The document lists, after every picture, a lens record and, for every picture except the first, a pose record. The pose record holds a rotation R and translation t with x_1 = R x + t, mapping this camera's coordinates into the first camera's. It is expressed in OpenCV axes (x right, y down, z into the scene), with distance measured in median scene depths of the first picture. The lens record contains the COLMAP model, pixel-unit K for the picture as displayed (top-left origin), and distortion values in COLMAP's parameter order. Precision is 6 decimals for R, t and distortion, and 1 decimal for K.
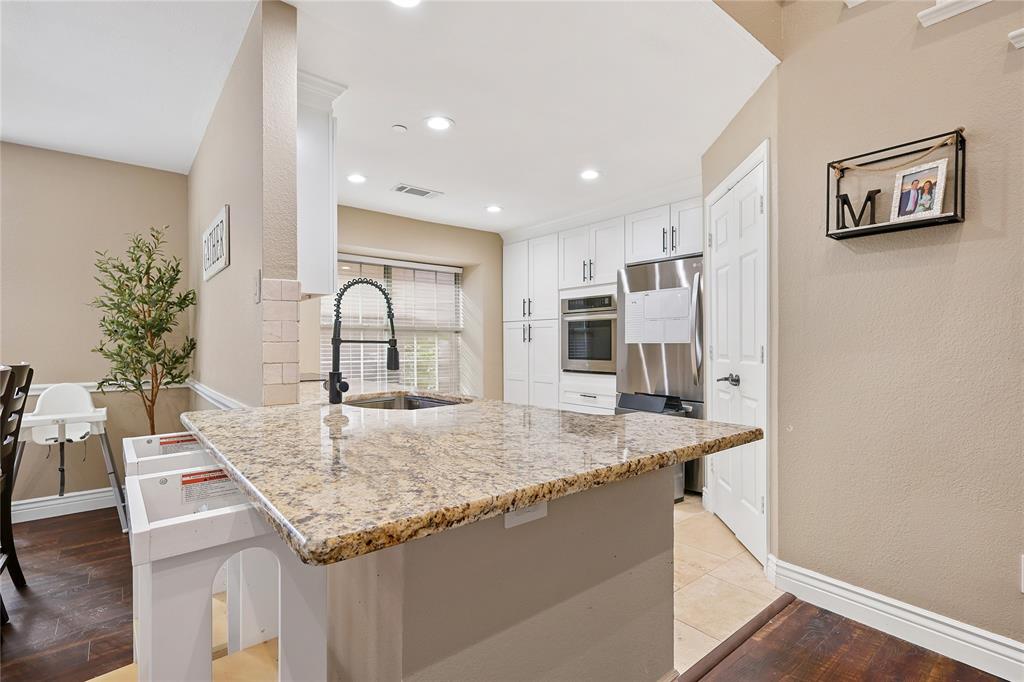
lens RADIAL K [[478.8, 0, 512.0], [0, 478.8, 341.0], [0, 0, 1]] dist [0.000405, -0.000127]
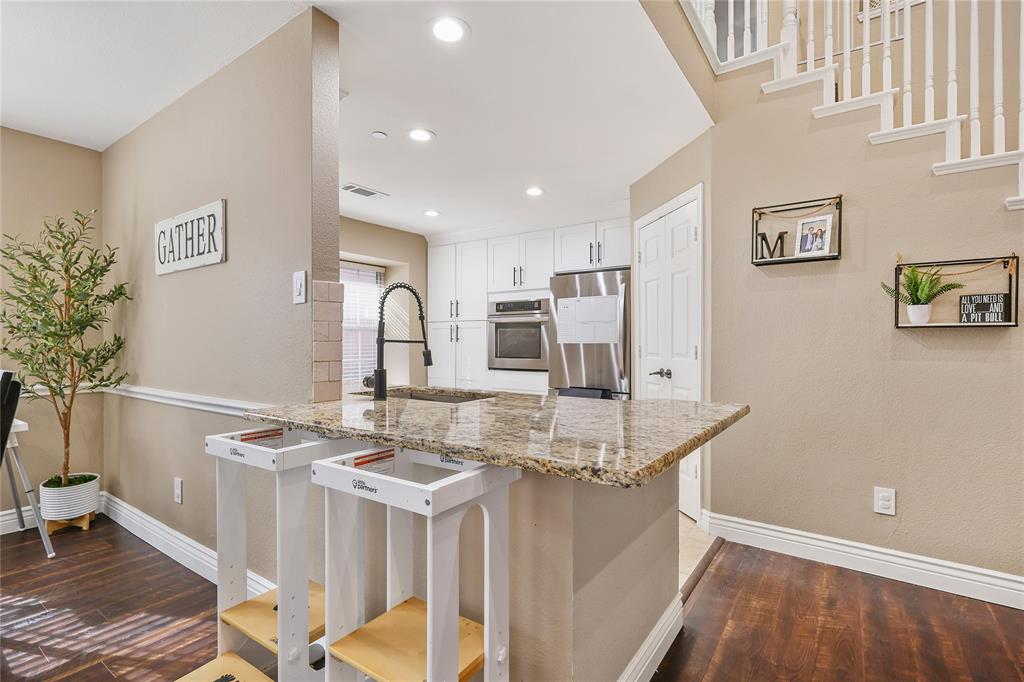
lens RADIAL K [[478.8, 0, 512.0], [0, 478.8, 341.0], [0, 0, 1]] dist [0.000405, -0.000127]
pose [[0.964013, 0.003980, 0.265825, -0.211468], [-0.004106, 0.999992, -0.000079, -0.000259], [-0.265823, -0.001016, 0.964021, -0.066607]]
